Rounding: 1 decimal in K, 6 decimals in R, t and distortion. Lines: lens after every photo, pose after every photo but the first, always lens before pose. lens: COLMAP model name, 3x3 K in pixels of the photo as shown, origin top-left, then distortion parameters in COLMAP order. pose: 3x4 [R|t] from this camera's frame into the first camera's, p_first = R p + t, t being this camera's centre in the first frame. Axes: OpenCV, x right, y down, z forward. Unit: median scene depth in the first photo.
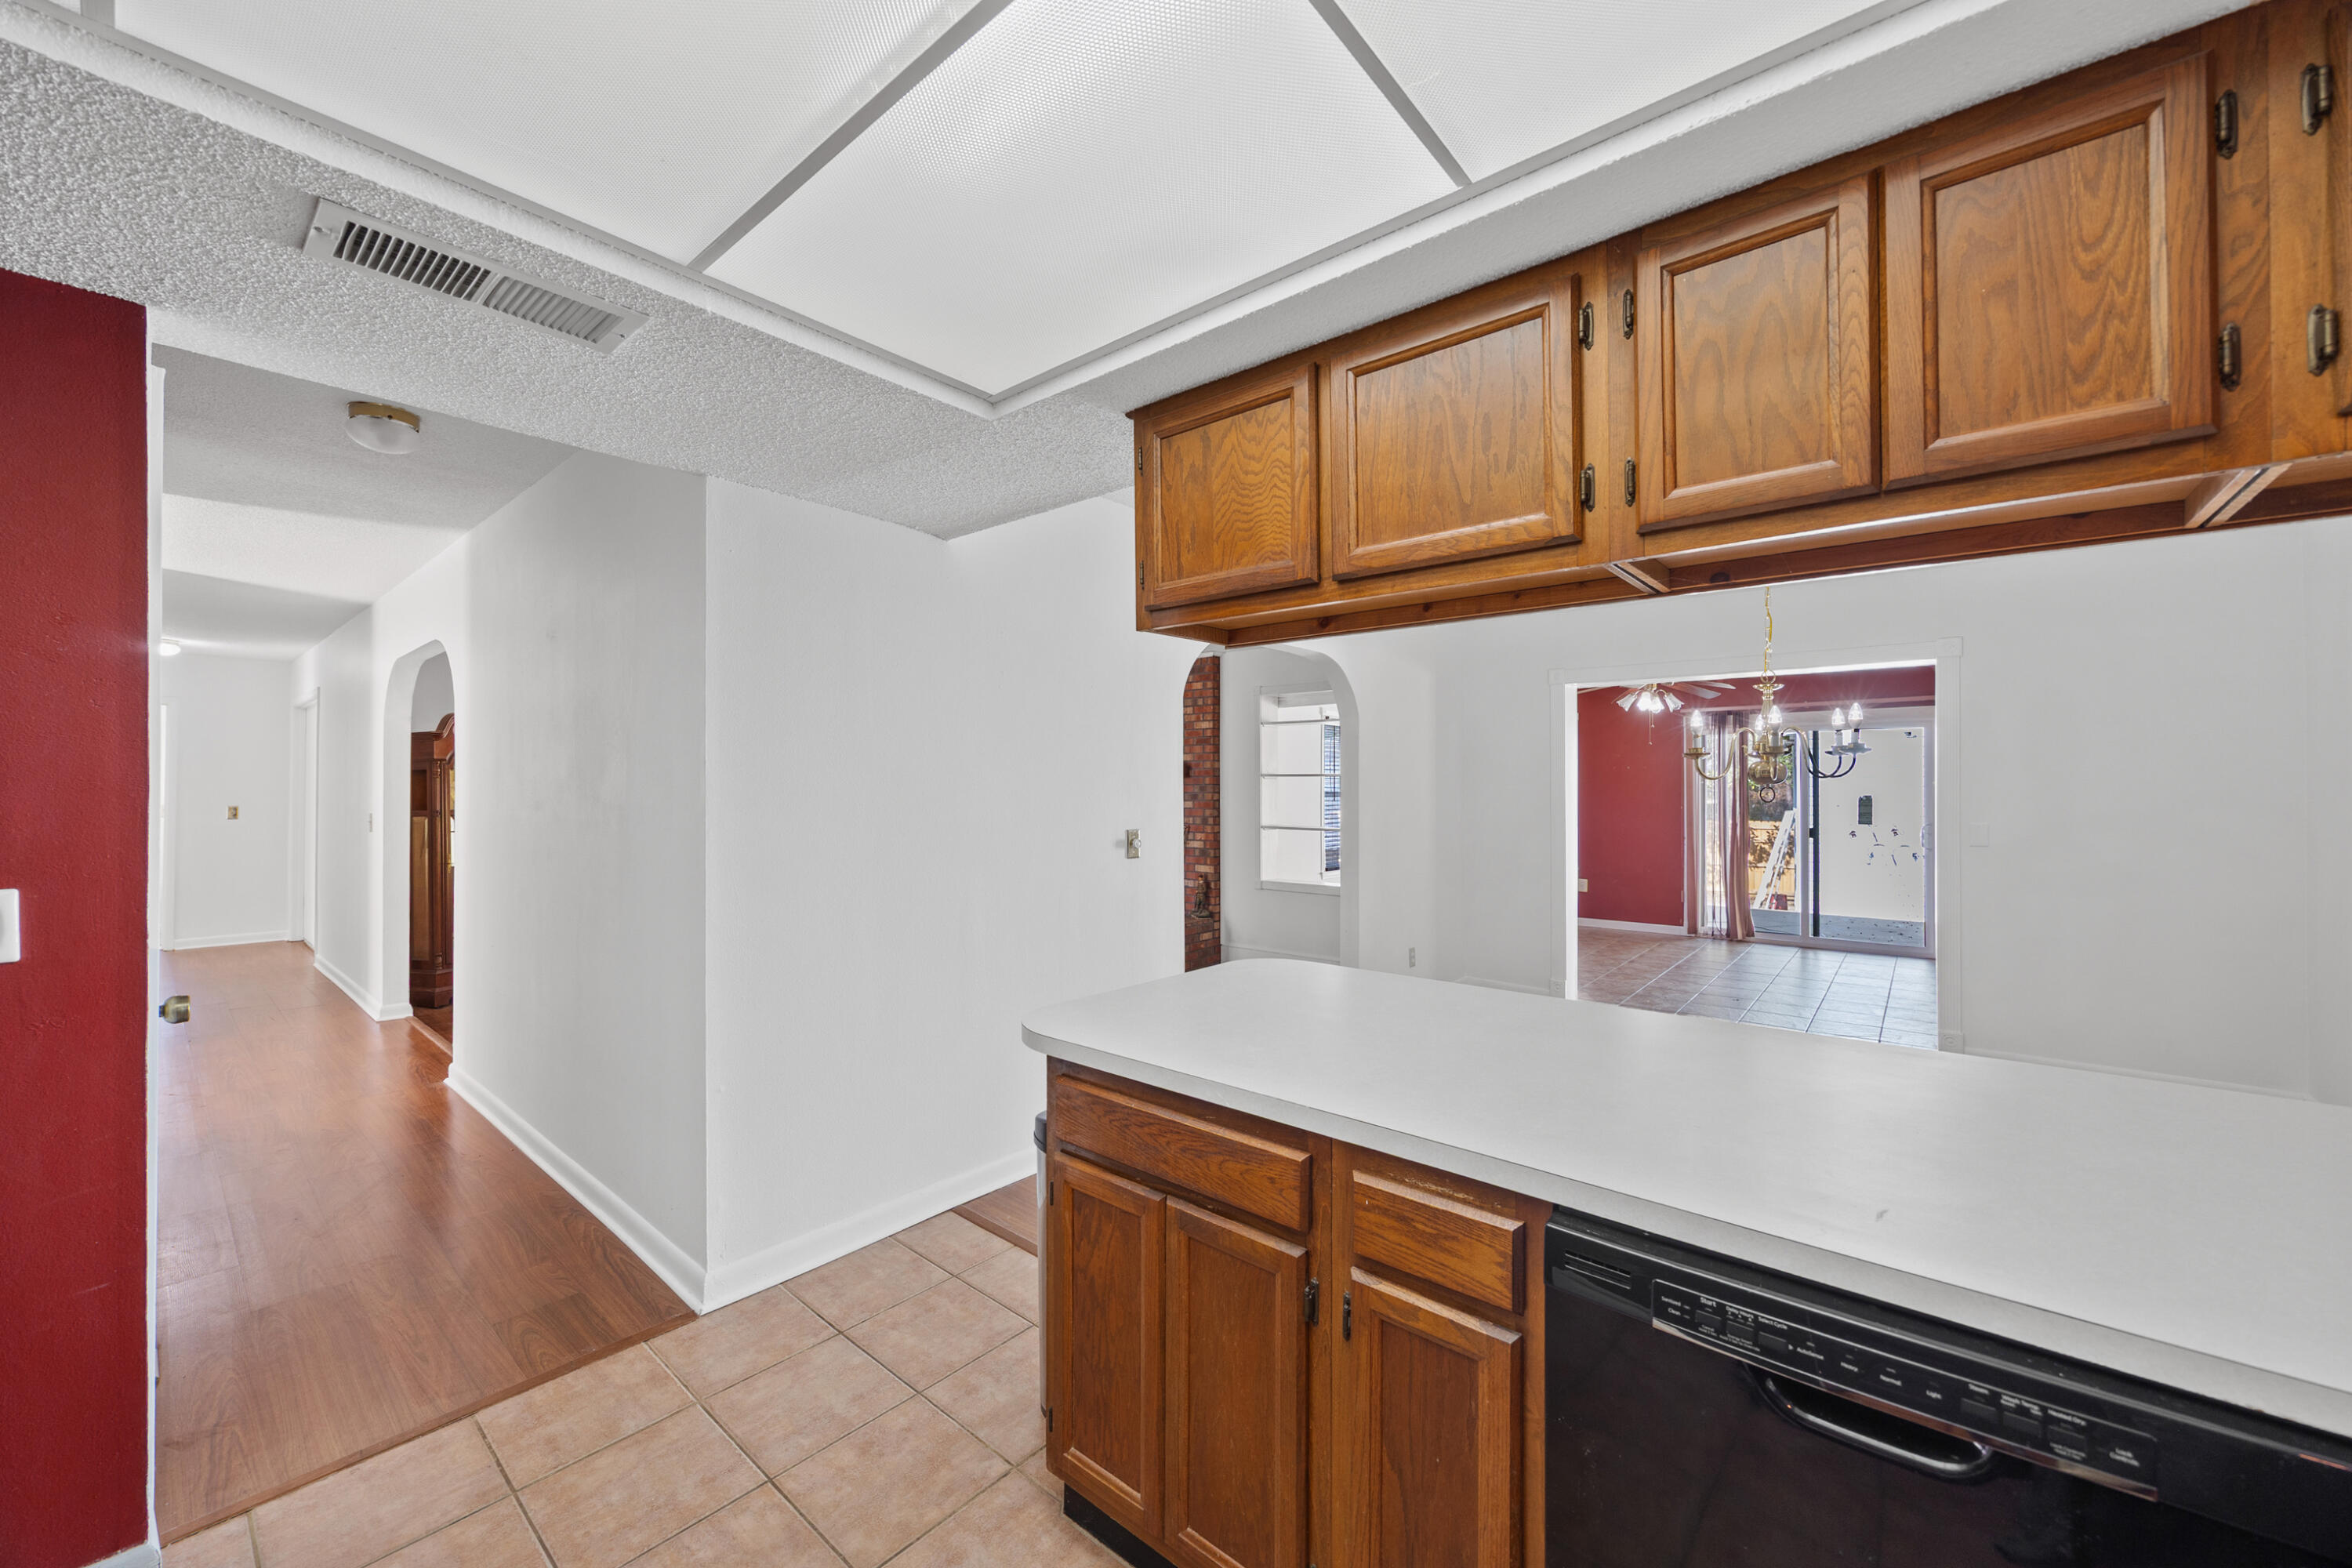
lens RADIAL K [[911.1, 0, 1176.0], [0, 911.1, 784.0], [0, 0, 1]] dist [-0.001170, -0.000168]
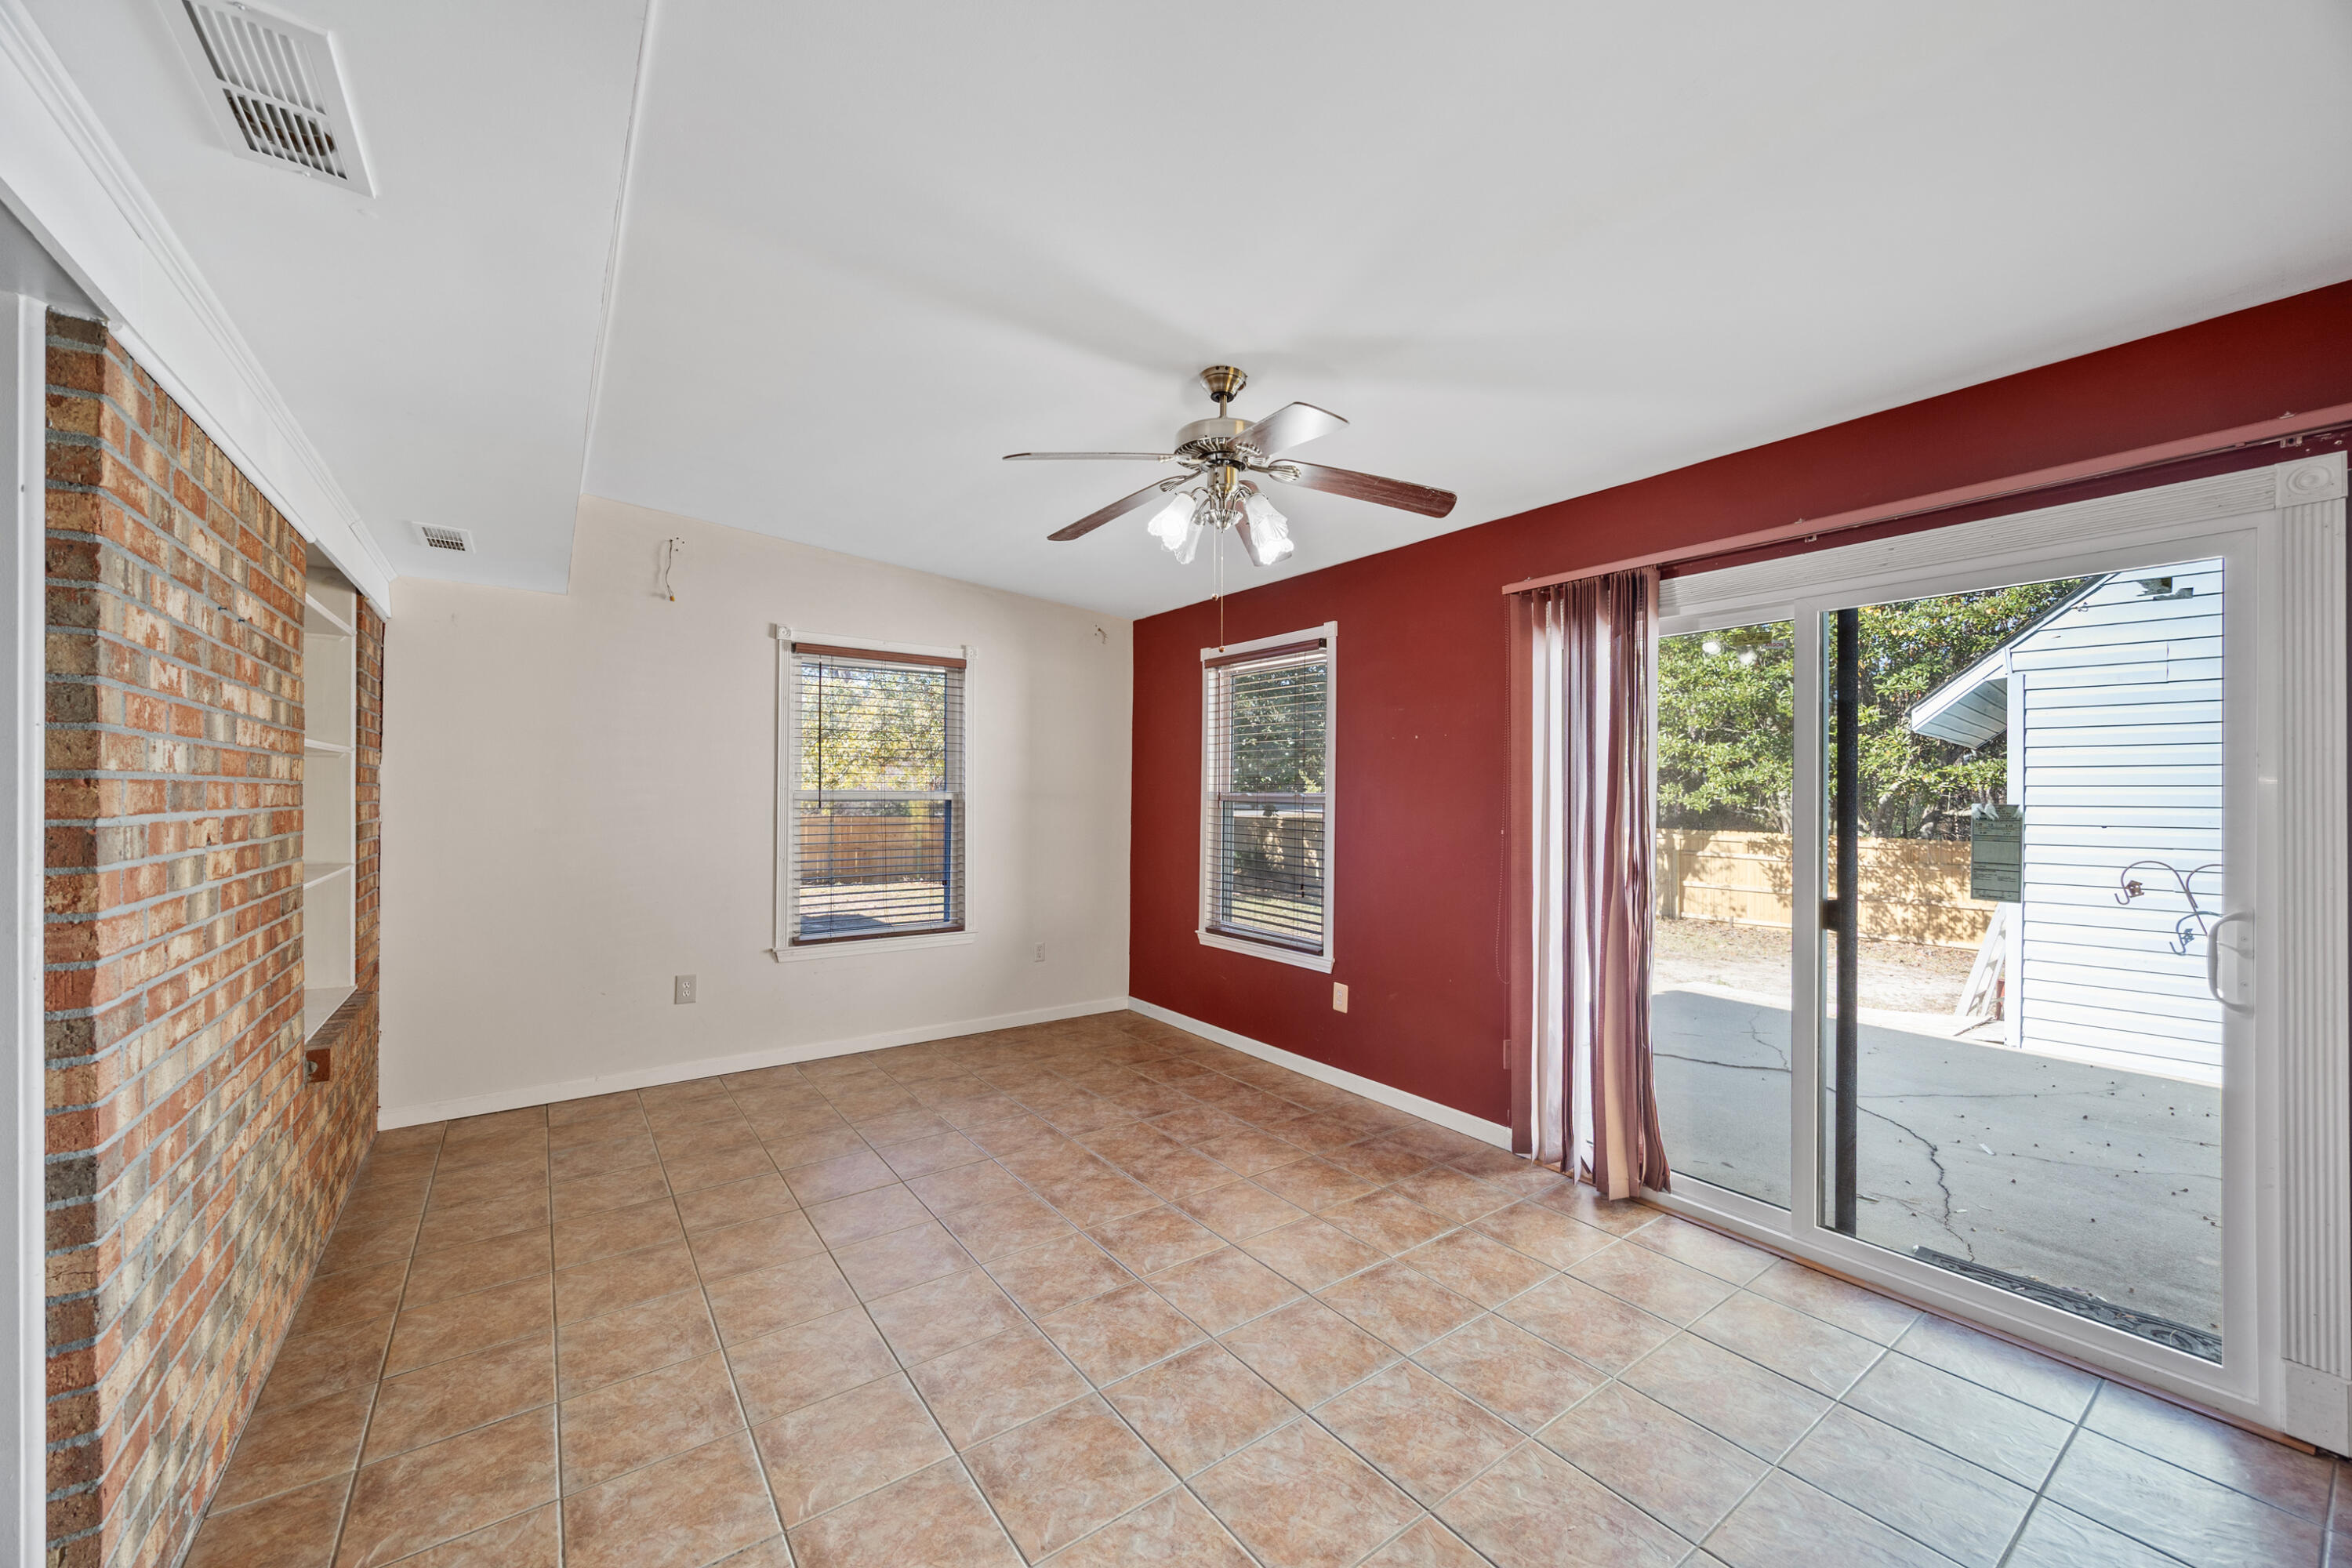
lens RADIAL K [[908.2, 0, 1176.0], [0, 908.2, 784.0], [0, 0, 1]] dist [0.007095, 0.000161]
pose [[0.971561, 0.003641, -0.236761, 0.600695], [-0.004648, 0.999982, -0.003693, 0.006894], [0.236744, 0.004688, 0.971561, 0.678514]]
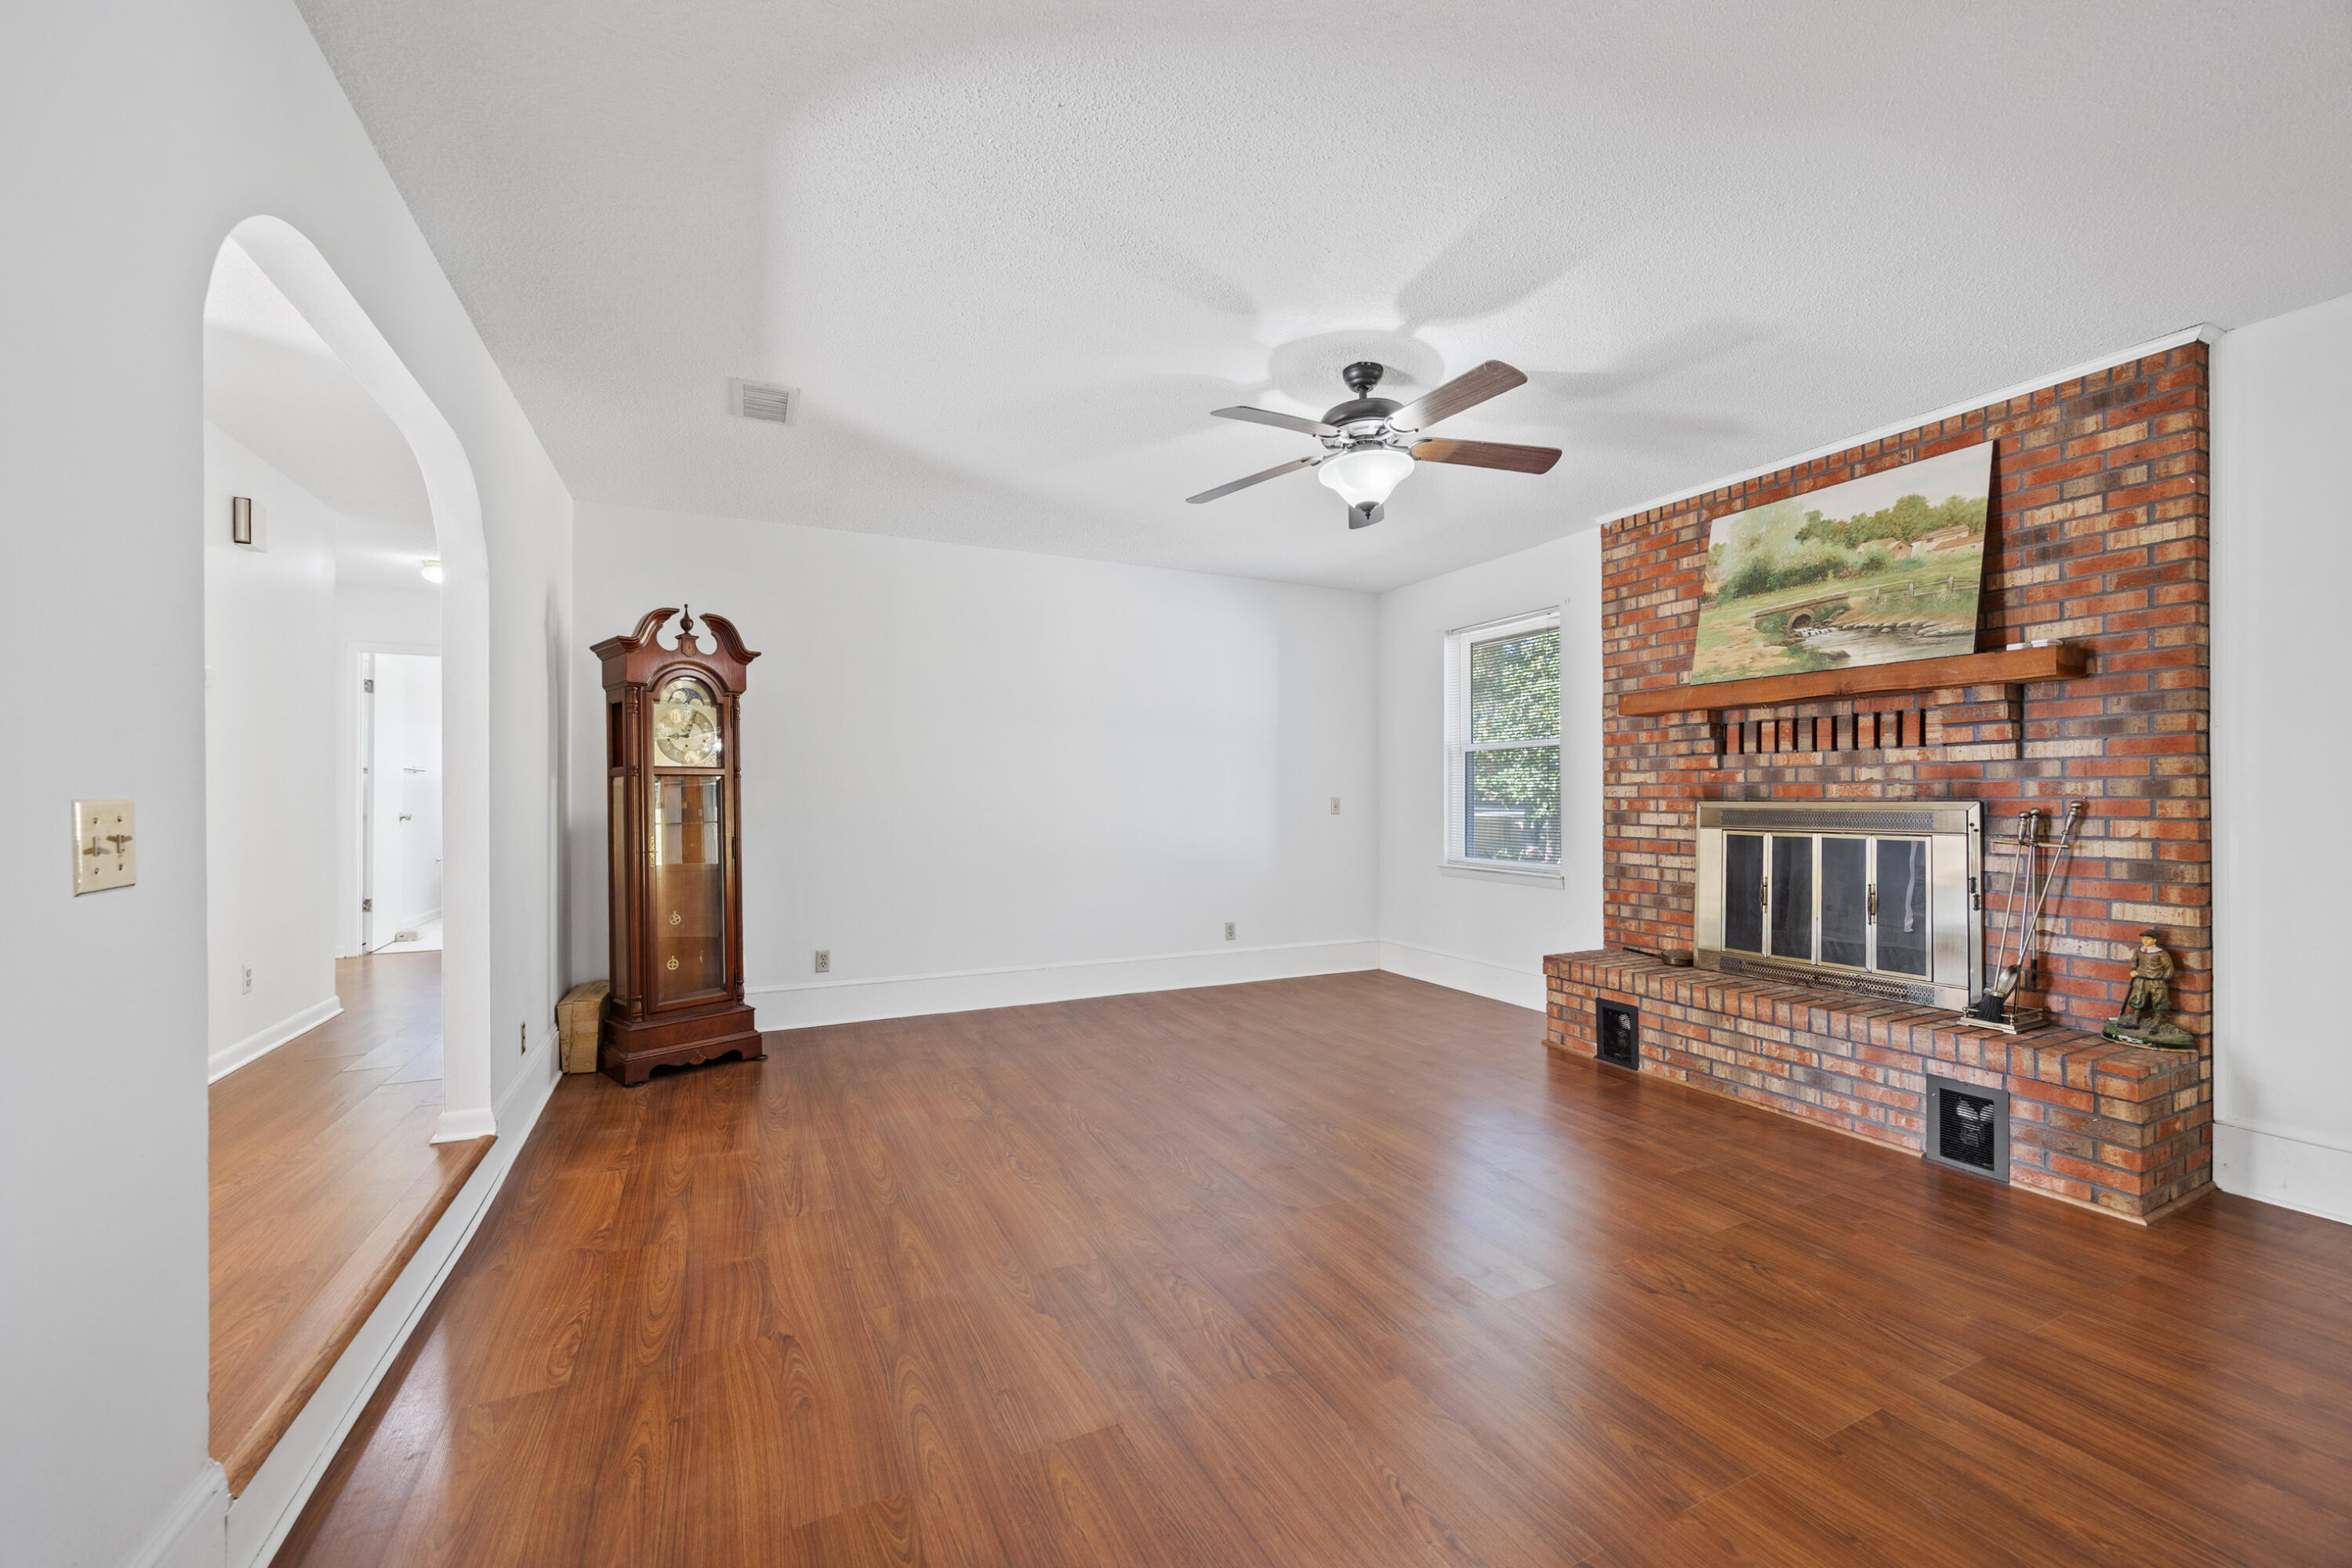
lens RADIAL K [[915.1, 0, 1176.8], [0, 915.1, 796.6], [0, 0, 1]] dist [-0.001987, -0.000317]
pose [[0.915910, -0.001280, -0.401381, -0.188005], [0.003807, 0.999978, 0.005498, 0.040382], [0.401365, -0.006564, 0.915895, 0.488472]]
